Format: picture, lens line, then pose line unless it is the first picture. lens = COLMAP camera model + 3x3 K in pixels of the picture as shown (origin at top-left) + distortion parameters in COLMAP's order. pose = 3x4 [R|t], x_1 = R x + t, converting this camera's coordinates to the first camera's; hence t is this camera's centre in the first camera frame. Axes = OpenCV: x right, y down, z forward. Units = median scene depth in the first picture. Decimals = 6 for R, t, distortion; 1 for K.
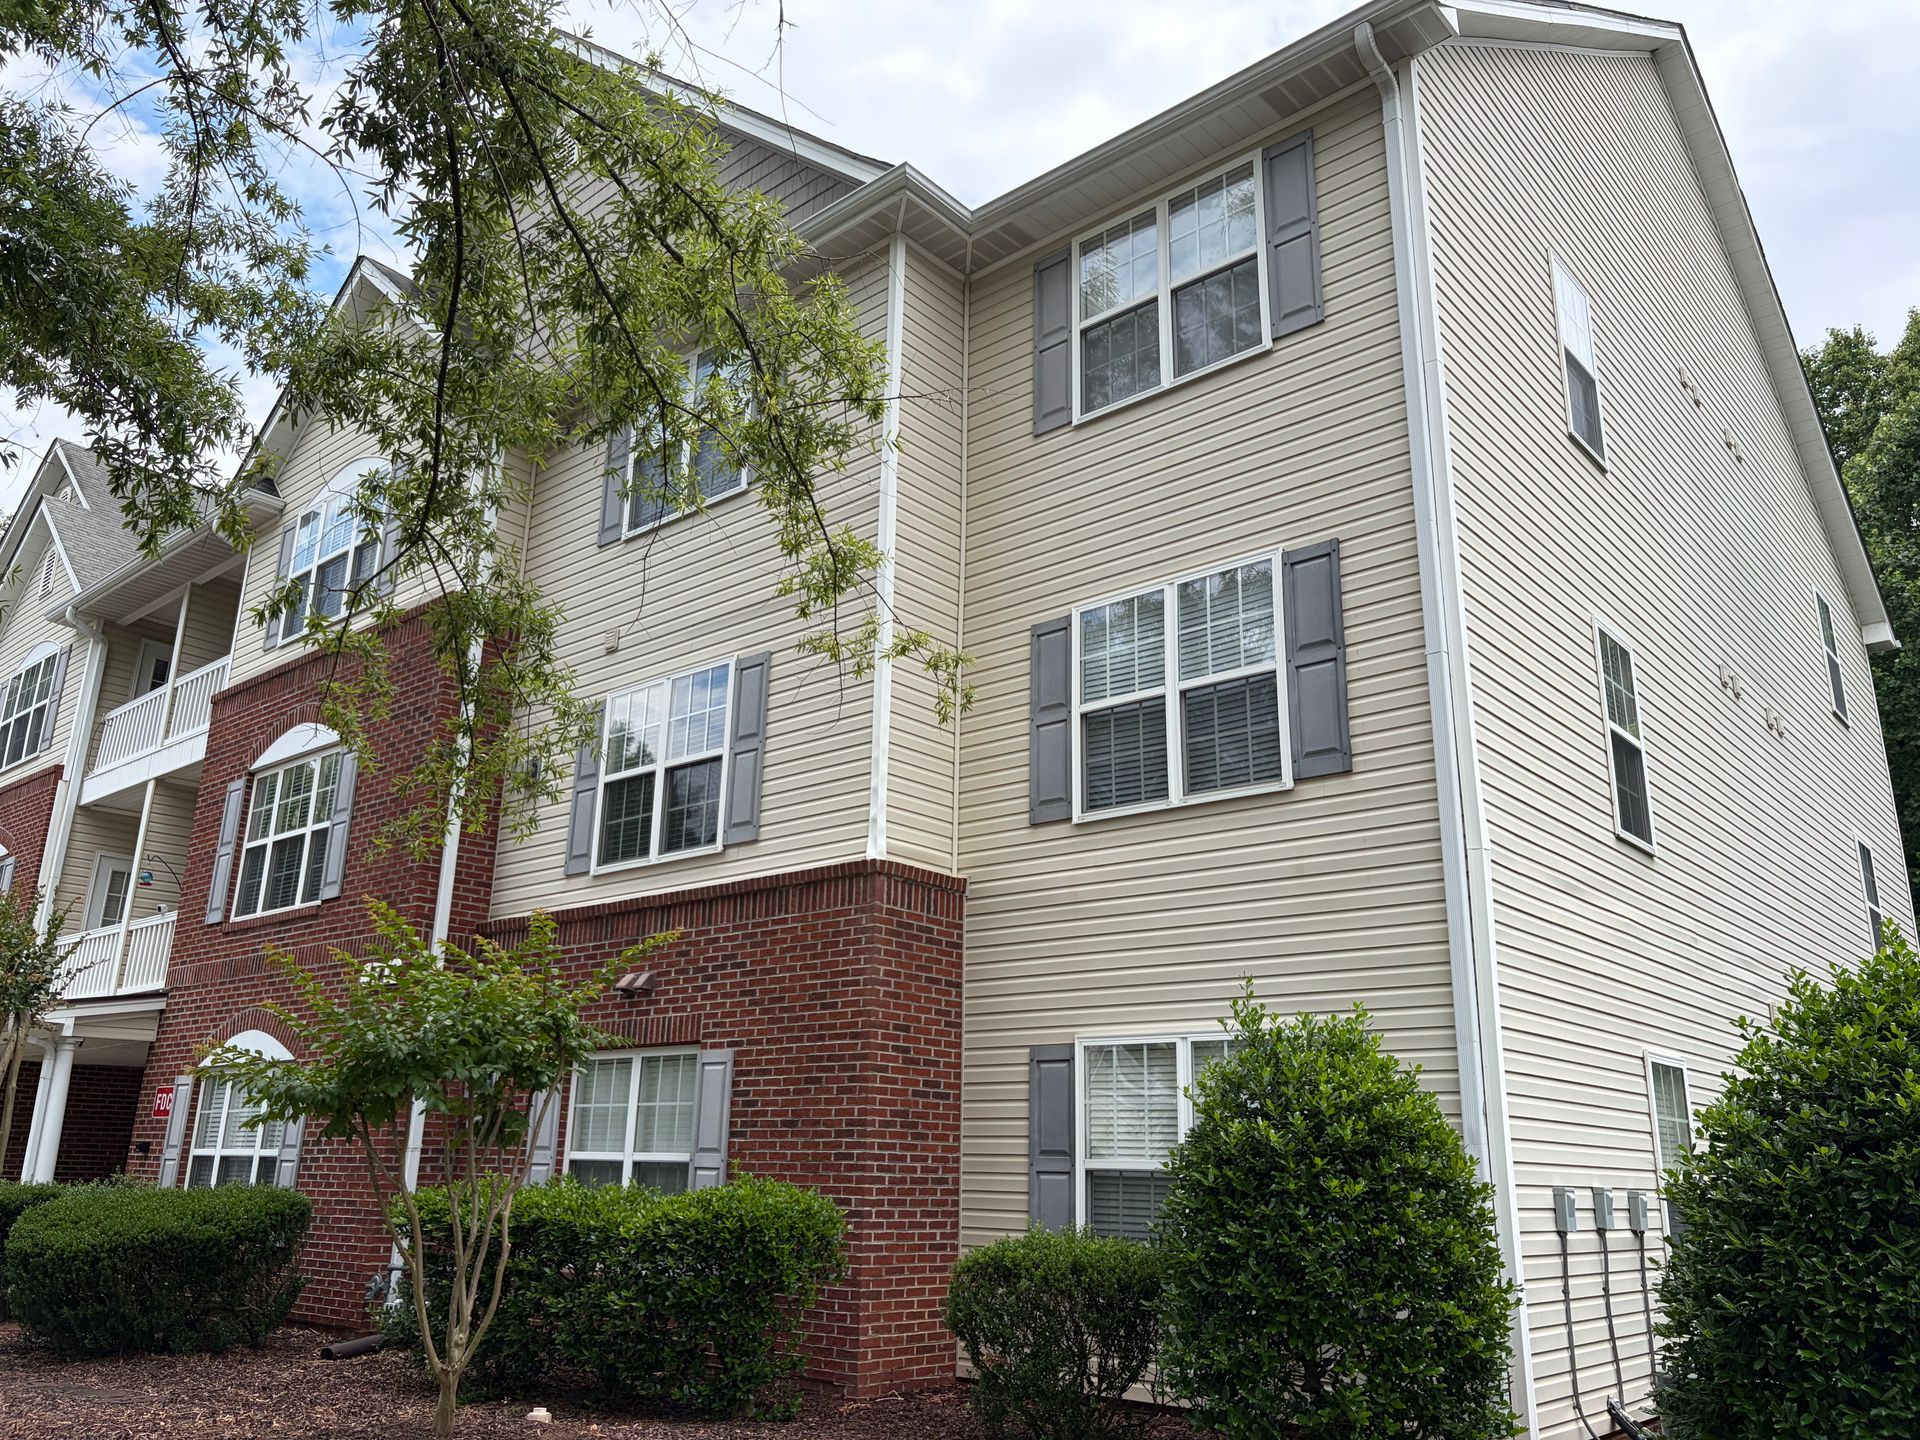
lens RADIAL K [[1498.6, 0, 965.2], [0, 1498.6, 616.2], [0, 0, 1]] dist [0.001543, -0.006923]
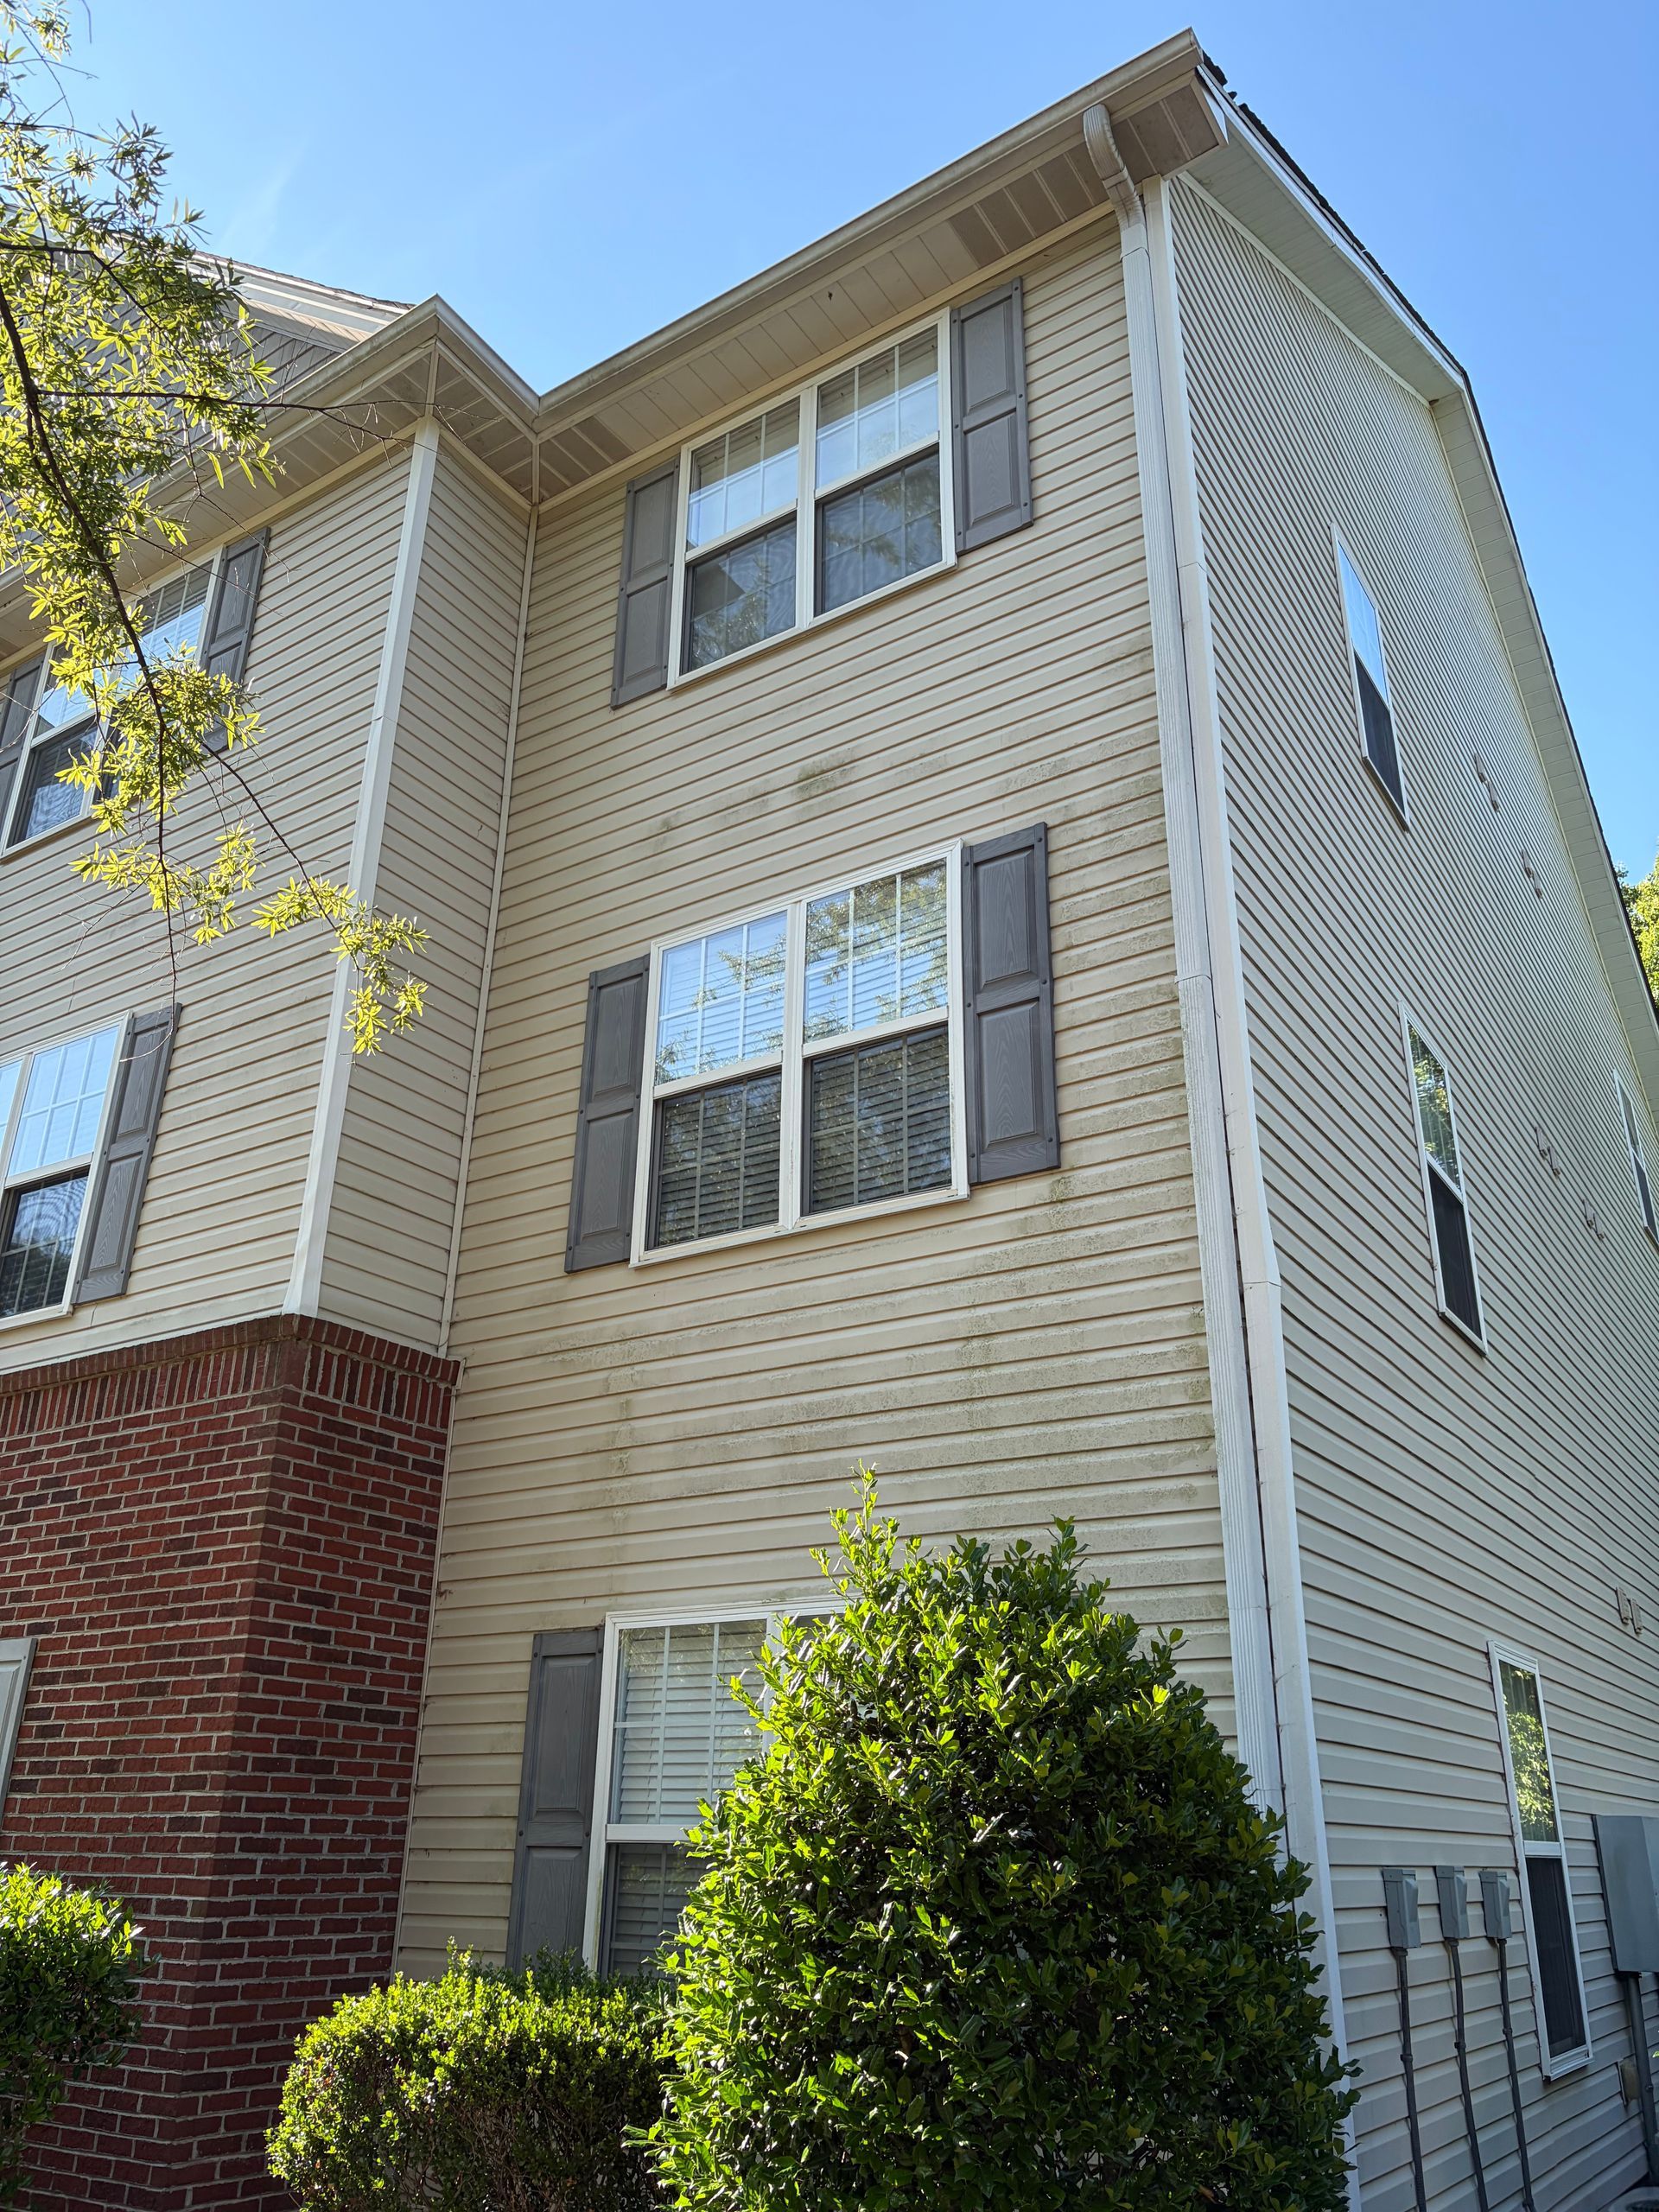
lens RADIAL K [[1705.3, 0, 830.7], [0, 1705.3, 1001.3], [0, 0, 1]] dist [-0.020213, 0.034108]
pose [[0.992157, 0.046257, 0.116124, 0.071047], [-0.034060, 0.993898, -0.104911, 0.101225], [-0.120268, 0.100133, 0.987679, 0.279017]]
